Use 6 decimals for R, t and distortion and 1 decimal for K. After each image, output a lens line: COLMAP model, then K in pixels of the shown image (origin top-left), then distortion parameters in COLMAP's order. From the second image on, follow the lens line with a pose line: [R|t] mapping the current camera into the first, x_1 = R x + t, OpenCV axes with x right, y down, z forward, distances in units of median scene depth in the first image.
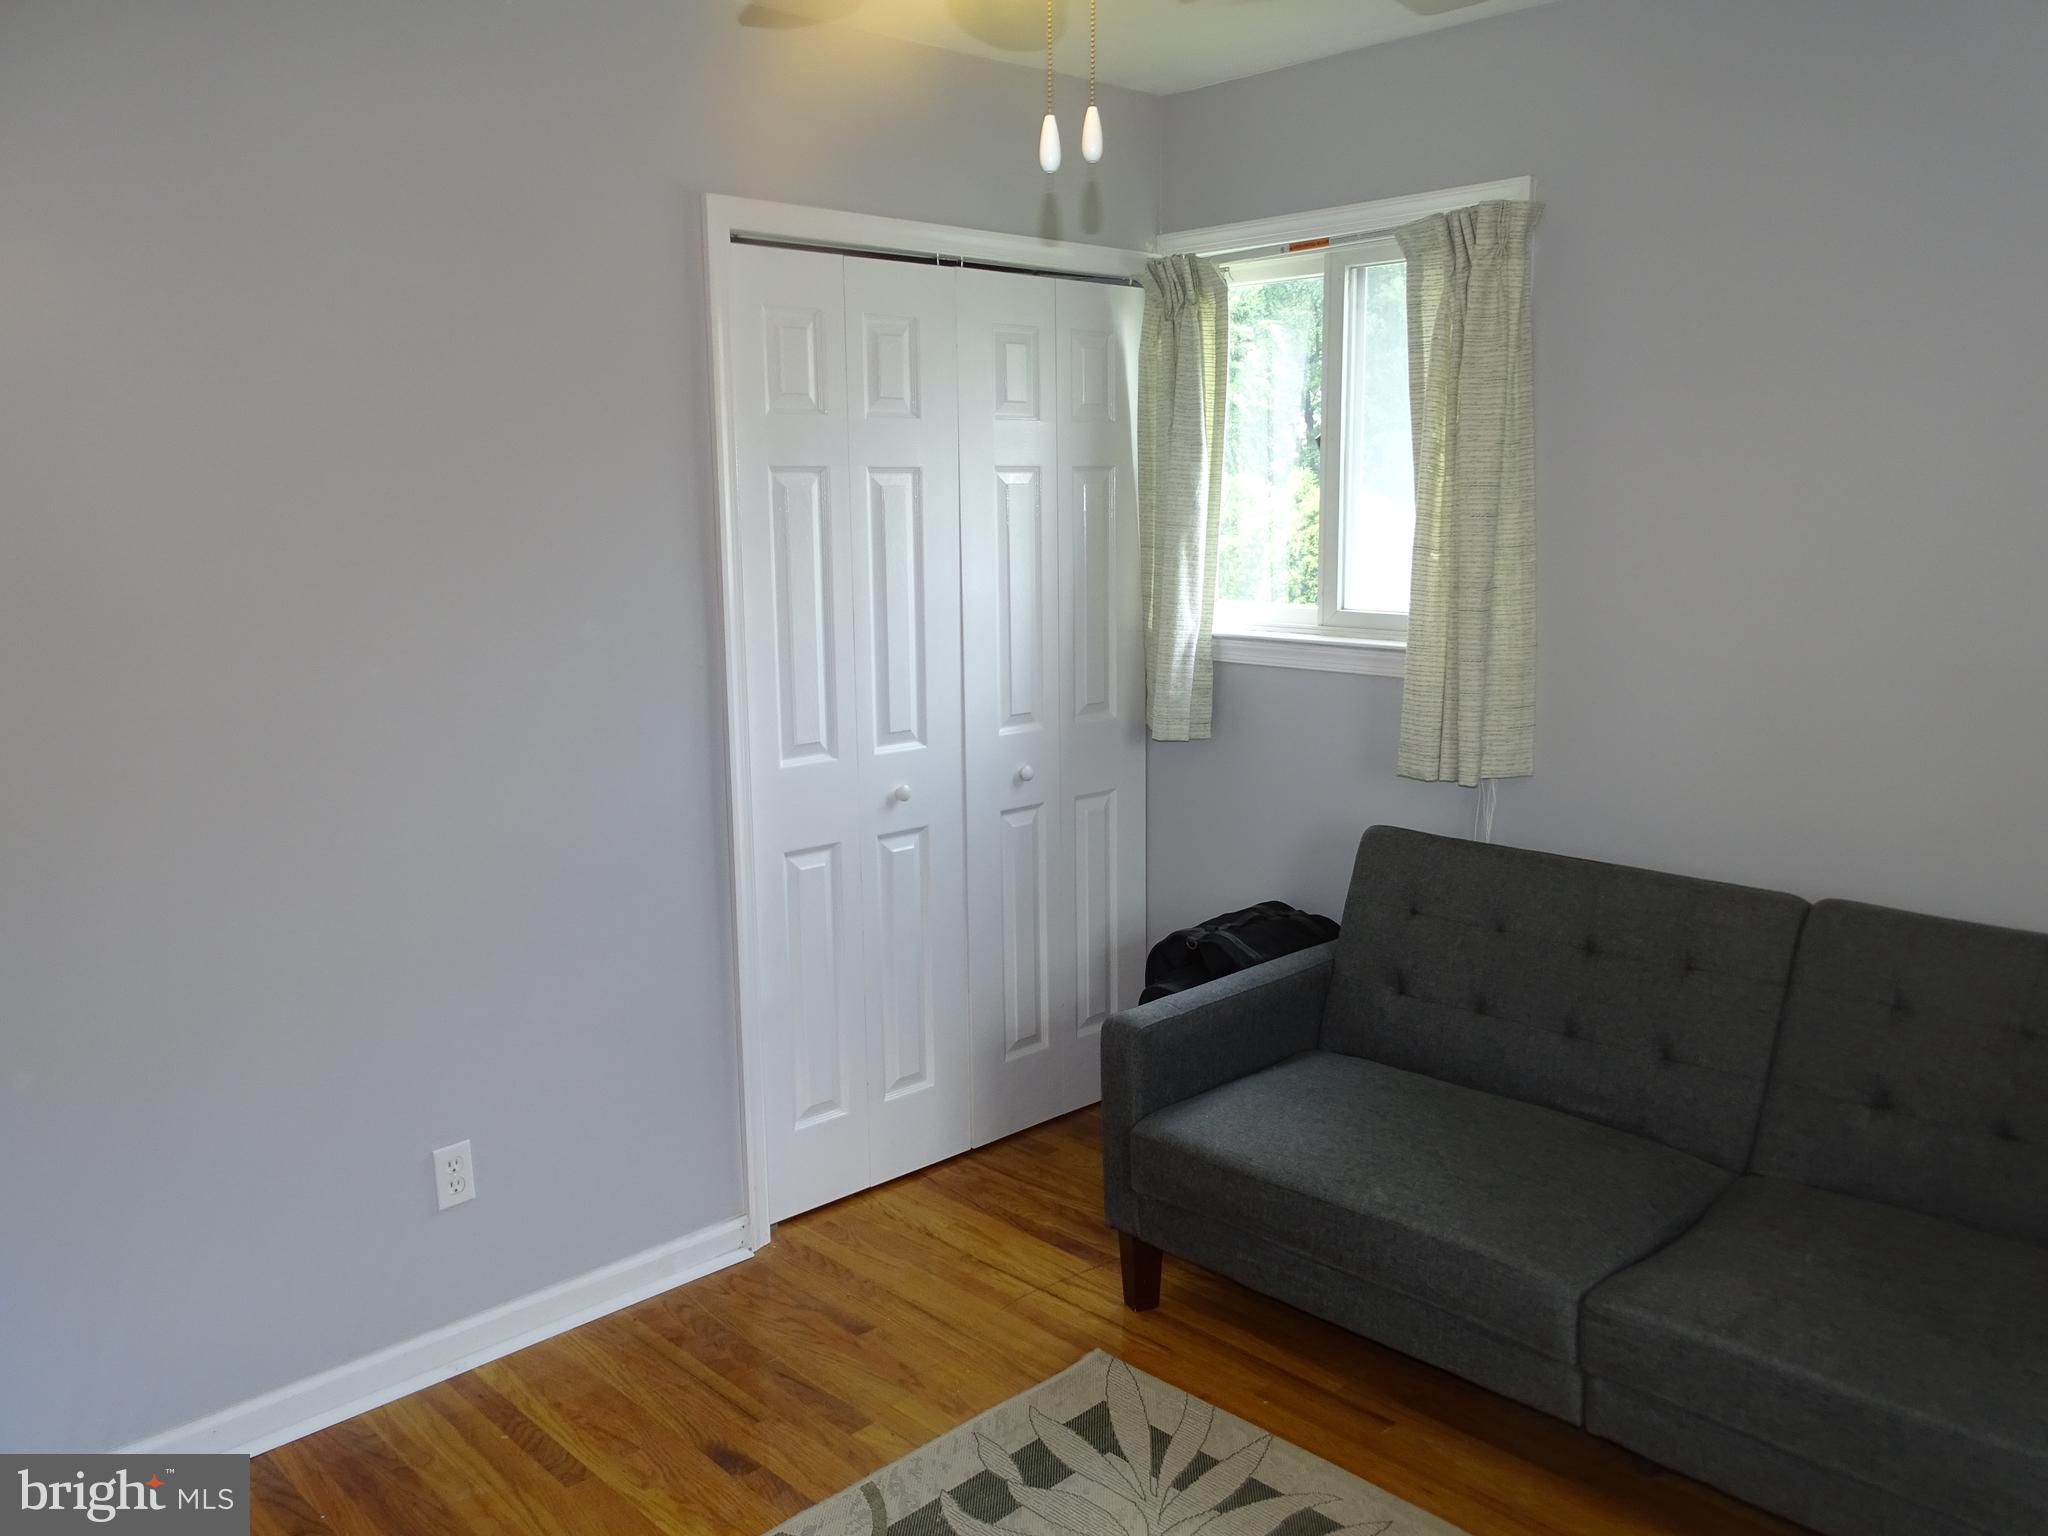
lens RADIAL K [[1618.9, 0, 1022.8], [0, 1618.9, 757.4], [0, 0, 1]] dist [0.000462, 0.007061]
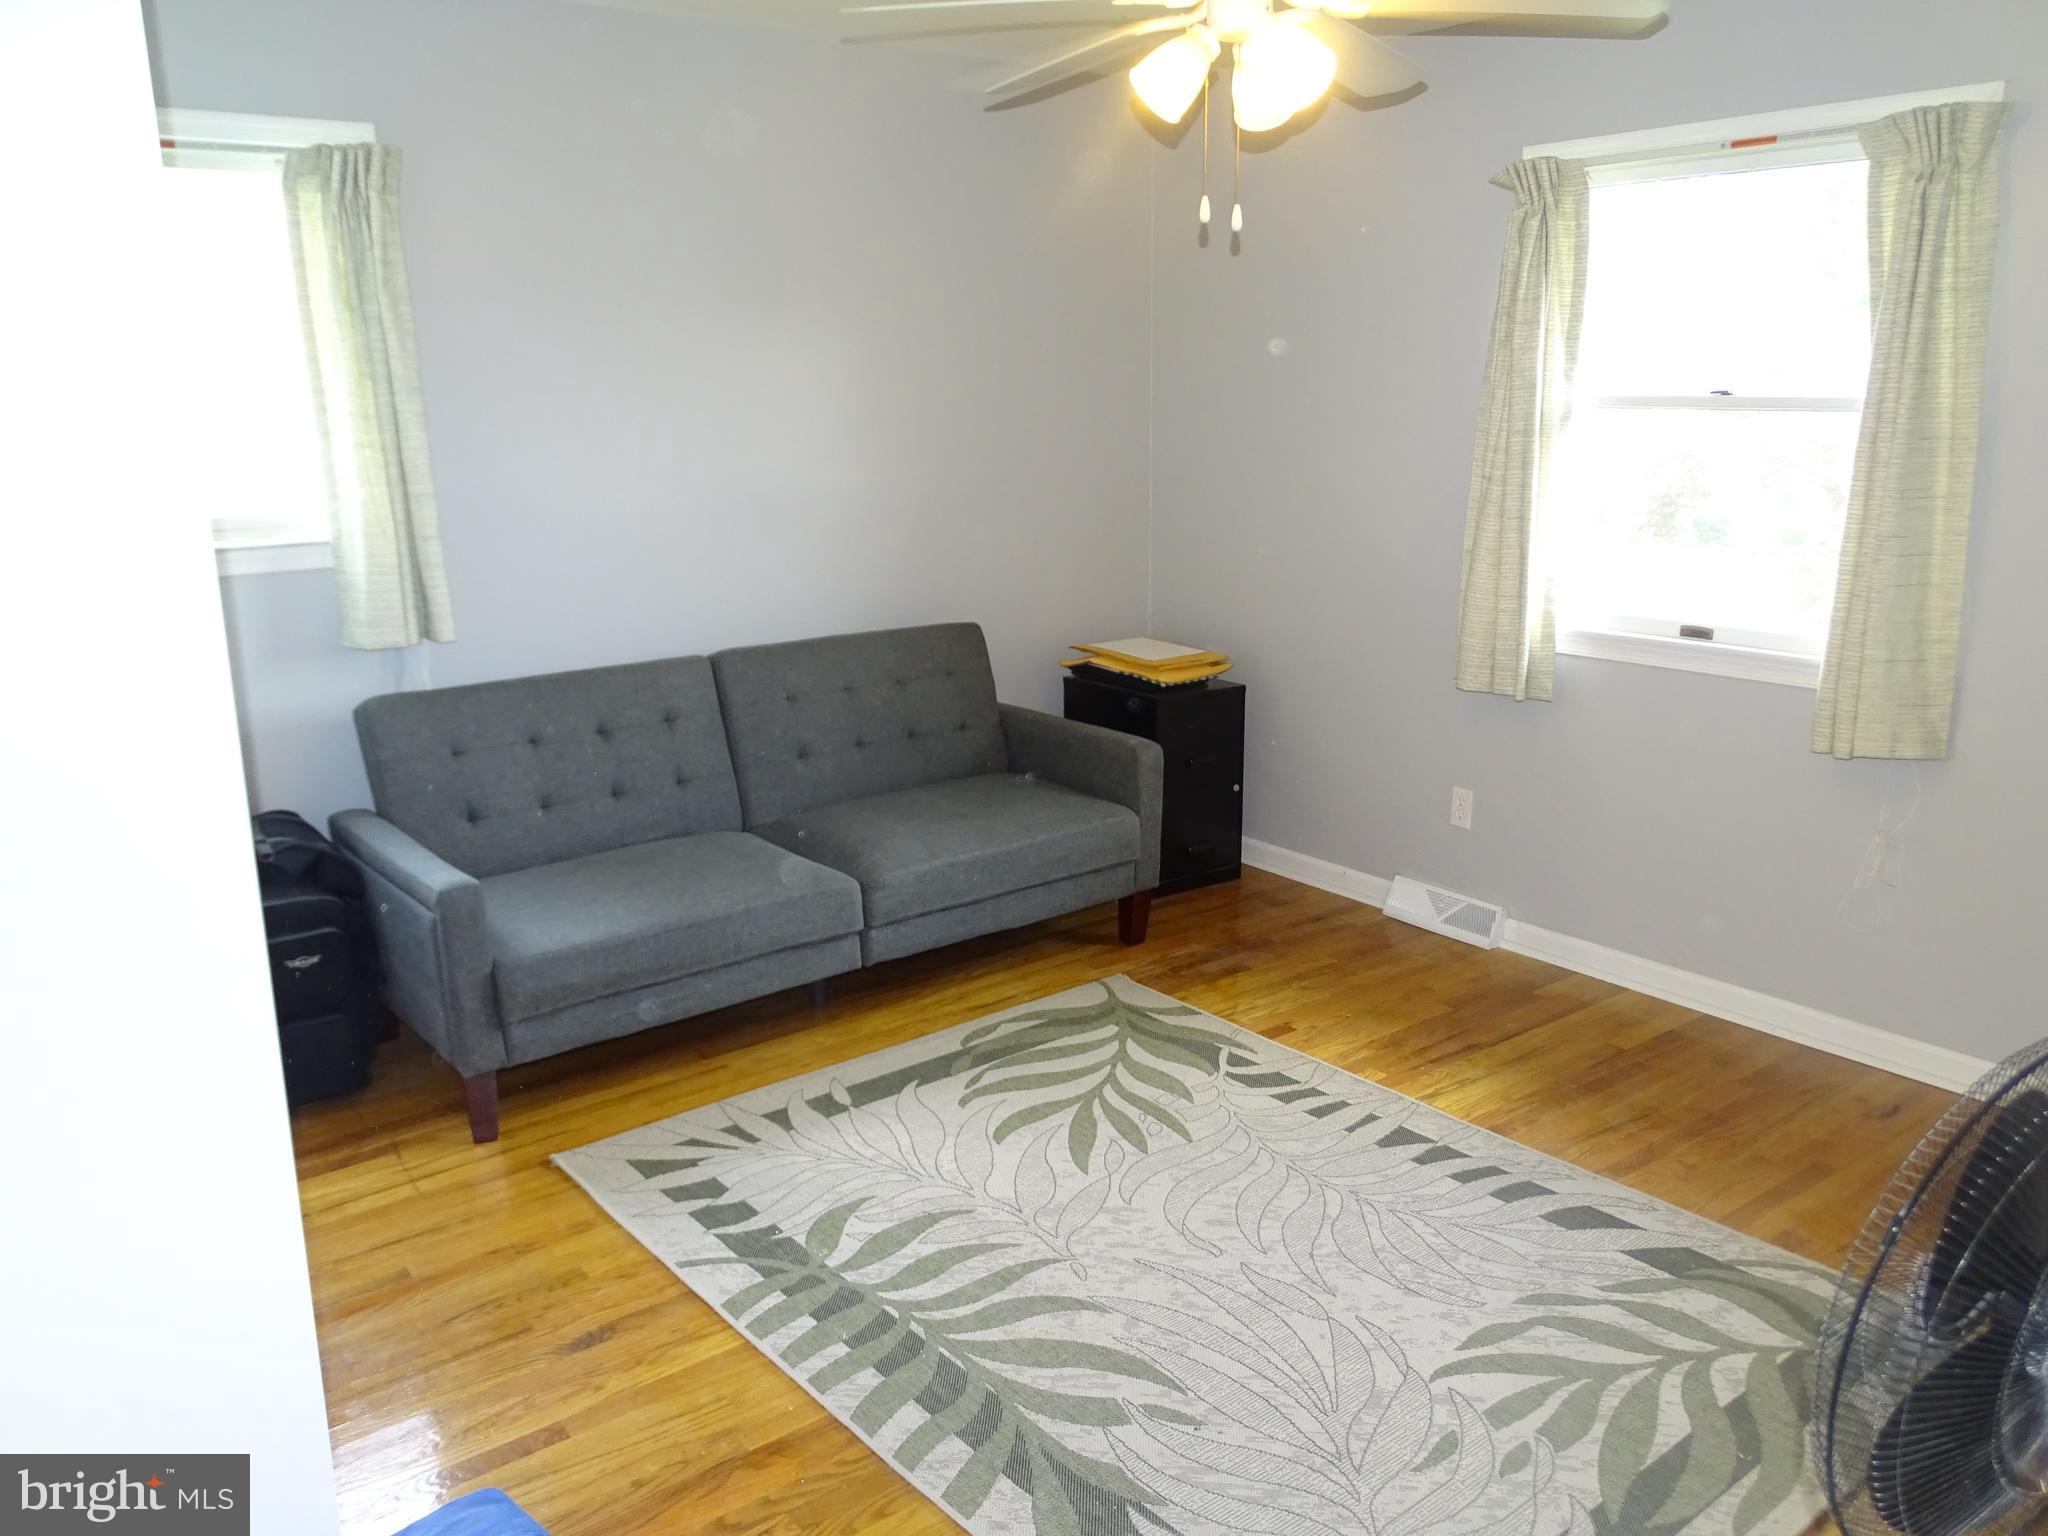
lens RADIAL K [[1618.9, 0, 1019.9], [0, 1618.9, 778.7], [0, 0, 1]] dist [0.000462, 0.007061]
pose [[0.115183, -0.244302, 0.962834, -1.036209], [0.174722, 0.959156, 0.222467, -0.095240], [-0.977857, 0.142603, 0.153164, 0.501578]]
